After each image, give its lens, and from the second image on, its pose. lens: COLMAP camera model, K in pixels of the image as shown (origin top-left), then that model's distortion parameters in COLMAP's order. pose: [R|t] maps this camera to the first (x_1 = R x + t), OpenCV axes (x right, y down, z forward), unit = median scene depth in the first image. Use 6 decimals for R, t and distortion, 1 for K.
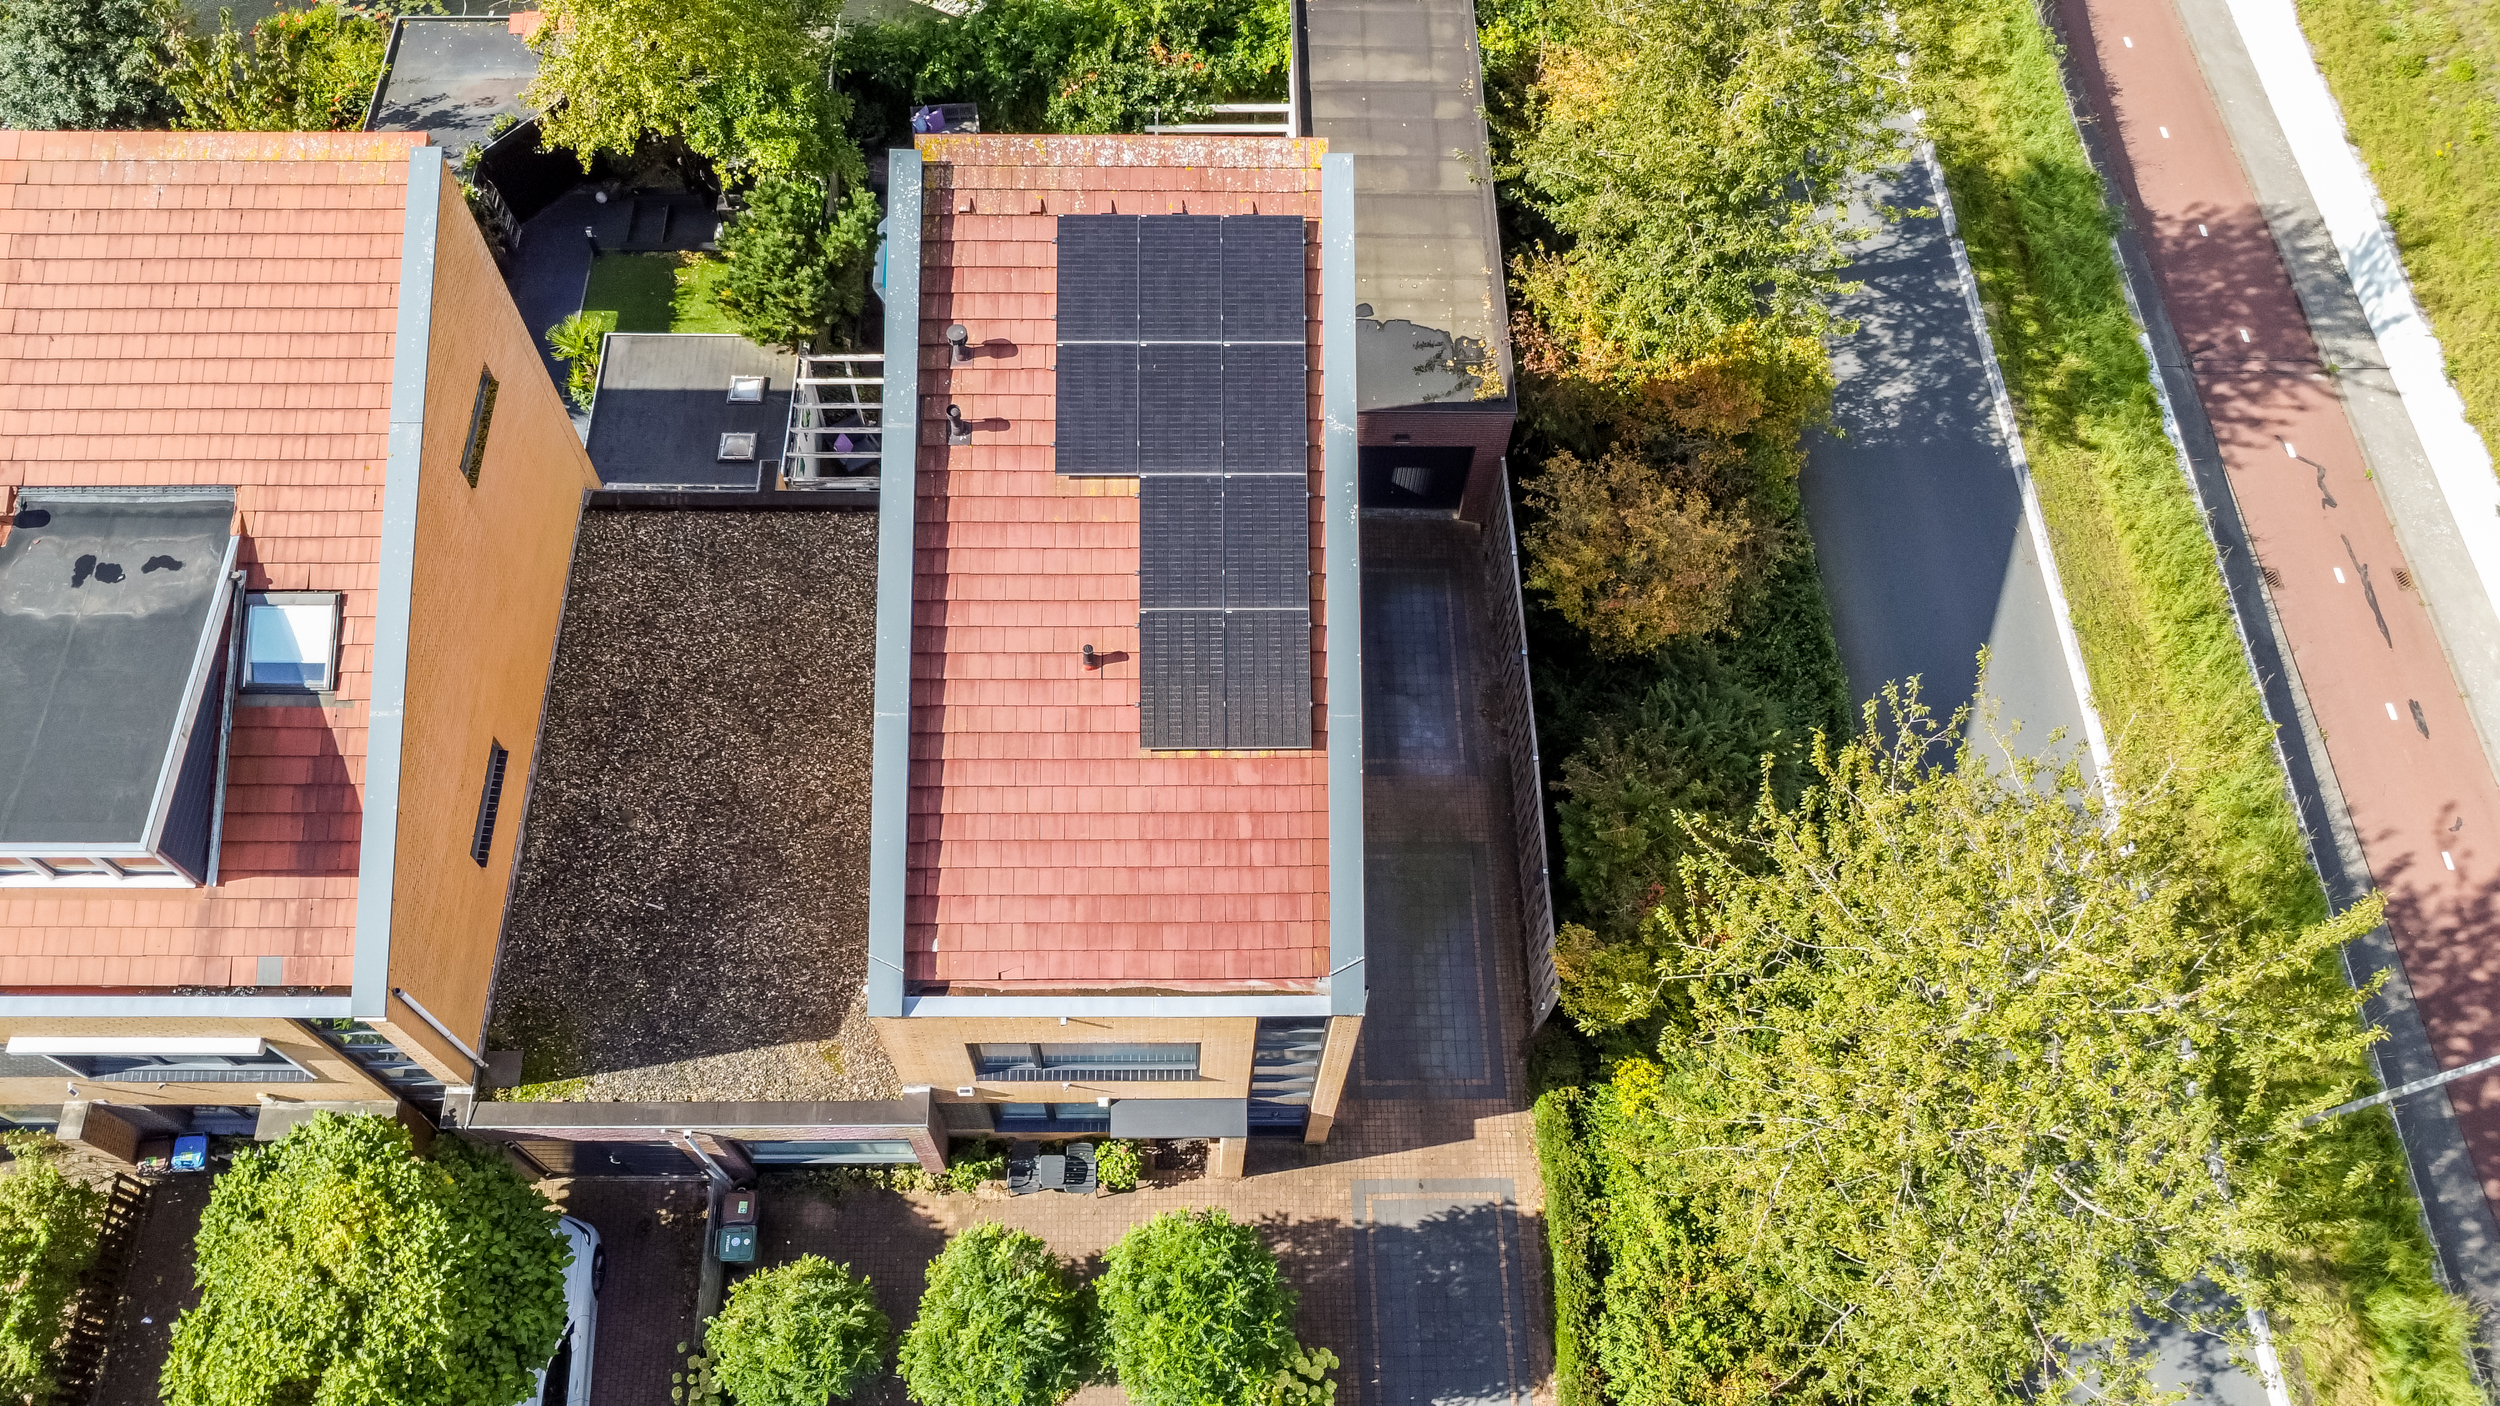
lens RADIAL K [[1772.0, 0, 1250.0], [0, 1772.0, 703.0], [0, 0, 1]] dist [-0.010362, -0.004382]
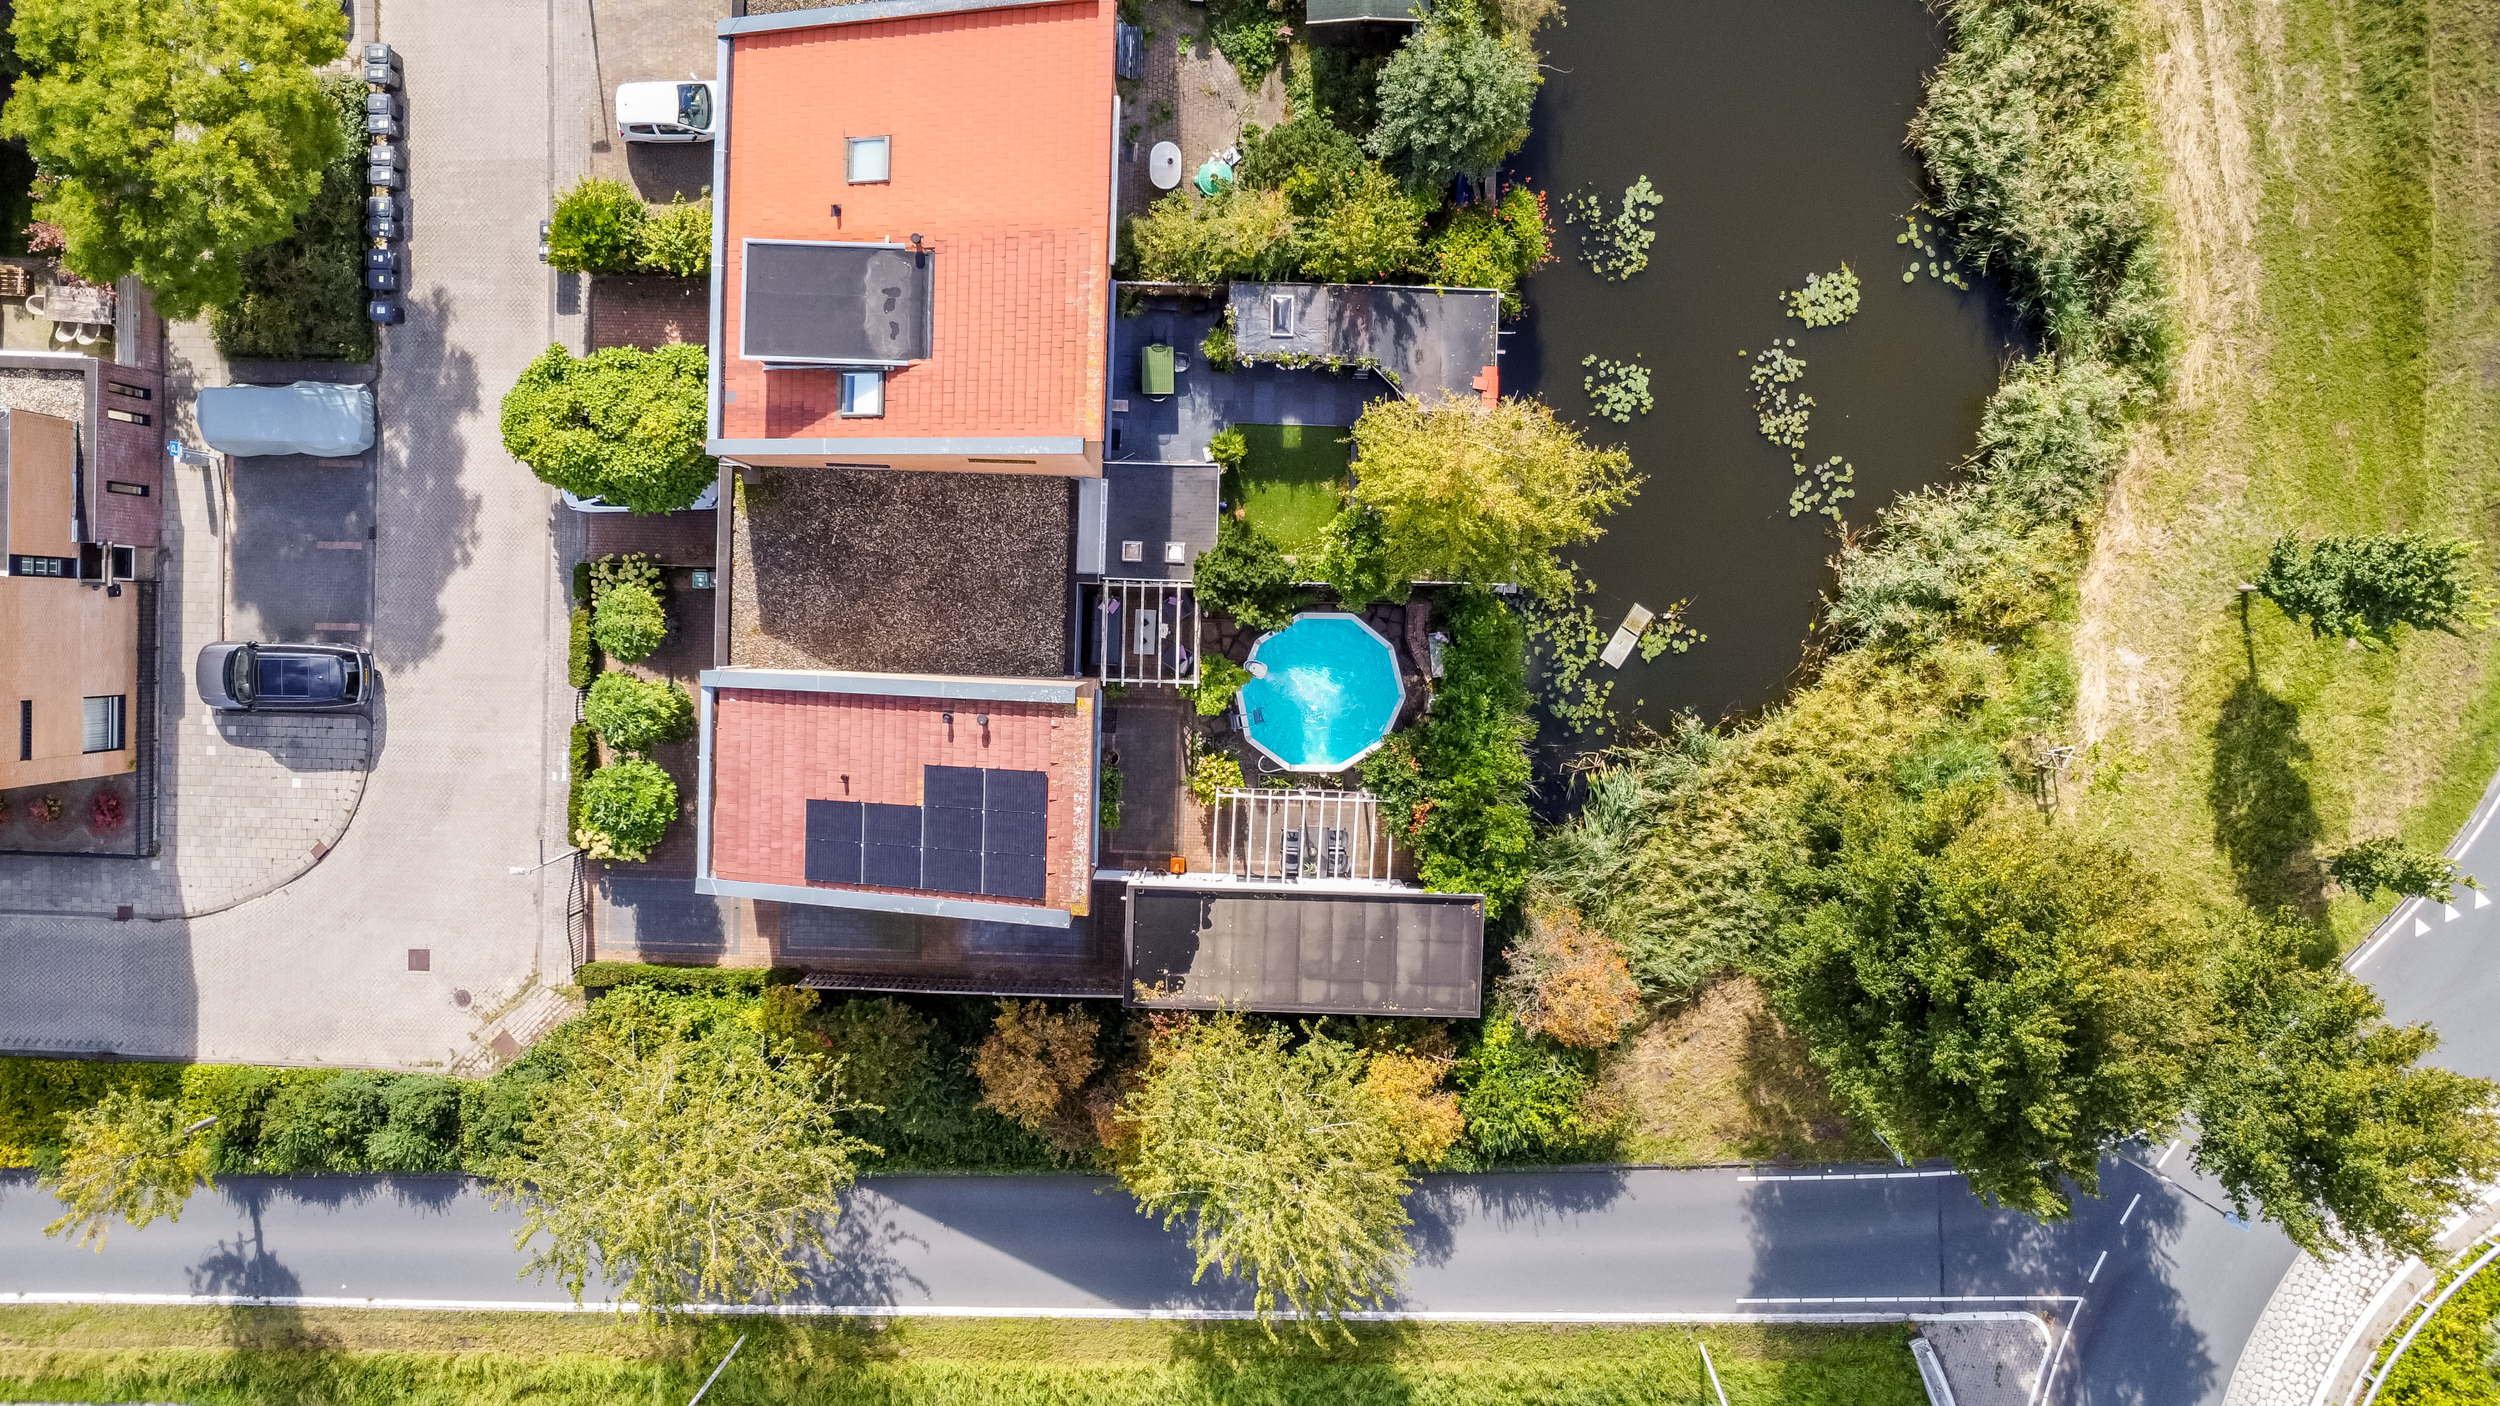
lens RADIAL K [[1772.0, 0, 1250.0], [0, 1772.0, 703.0], [0, 0, 1]] dist [-0.010362, -0.004382]
pose [[-0.048285, 0.998825, 0.004197, -0.190084], [-0.887690, -0.044838, 0.458254, -1.272418], [0.457903, 0.018401, 0.888812, -0.576663]]
